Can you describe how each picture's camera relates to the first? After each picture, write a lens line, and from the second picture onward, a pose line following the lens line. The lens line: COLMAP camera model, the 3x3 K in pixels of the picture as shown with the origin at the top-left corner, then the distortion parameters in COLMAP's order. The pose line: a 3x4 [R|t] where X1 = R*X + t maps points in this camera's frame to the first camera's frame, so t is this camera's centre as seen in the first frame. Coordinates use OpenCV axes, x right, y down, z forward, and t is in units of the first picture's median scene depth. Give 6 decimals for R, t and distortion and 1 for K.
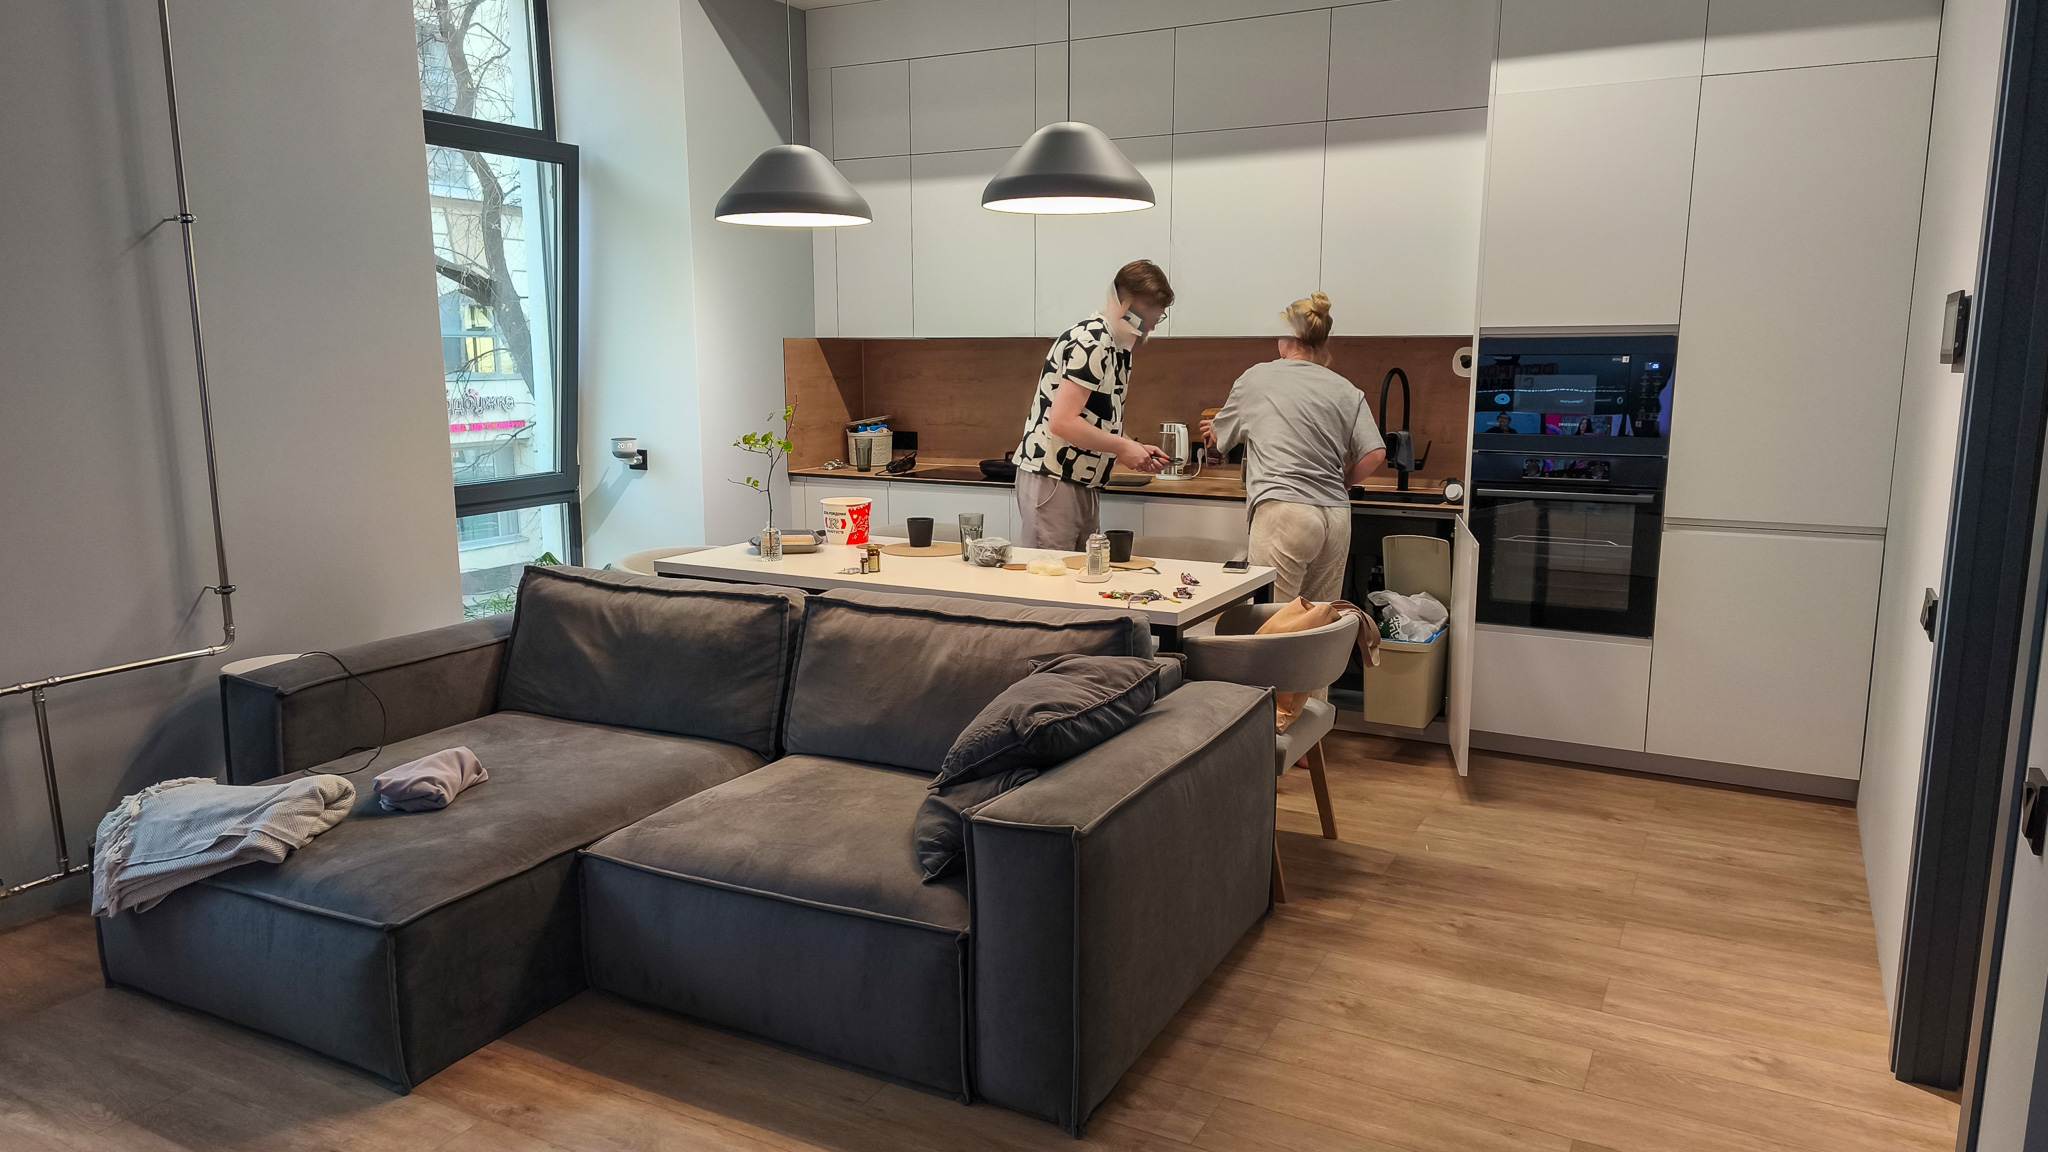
lens RADIAL K [[1397.6, 0, 1018.4], [0, 1397.6, 583.4], [0, 0, 1]] dist [0.066307, -0.036759]
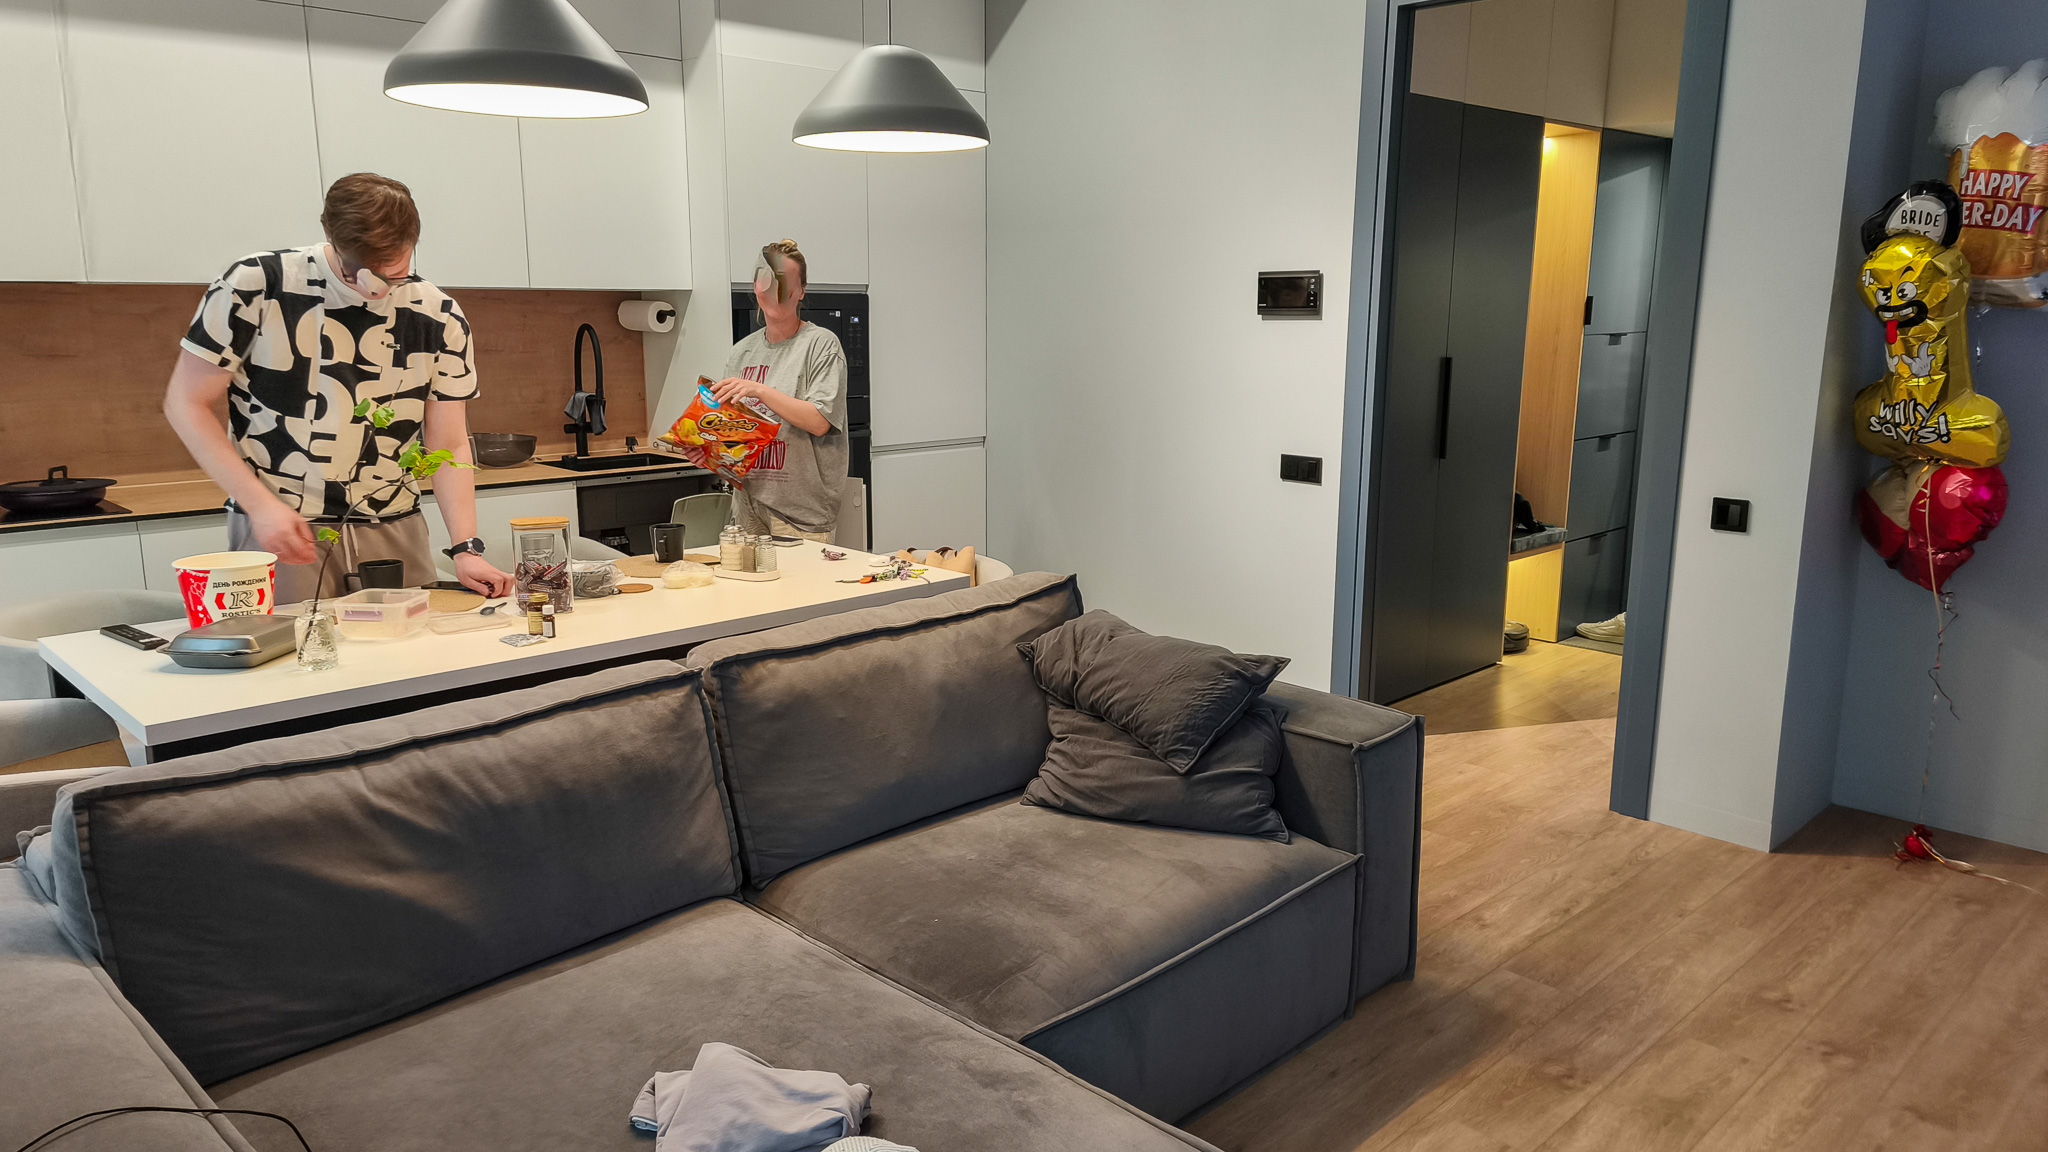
lens RADIAL K [[1397.6, 0, 1019.7], [0, 1397.6, 573.0], [0, 0, 1]] dist [0.066307, -0.036759]
pose [[0.286667, -0.184650, 0.940067, -0.637483], [0.161850, 0.976480, 0.142447, -0.091455], [-0.944260, 0.111315, 0.309810, 0.531356]]
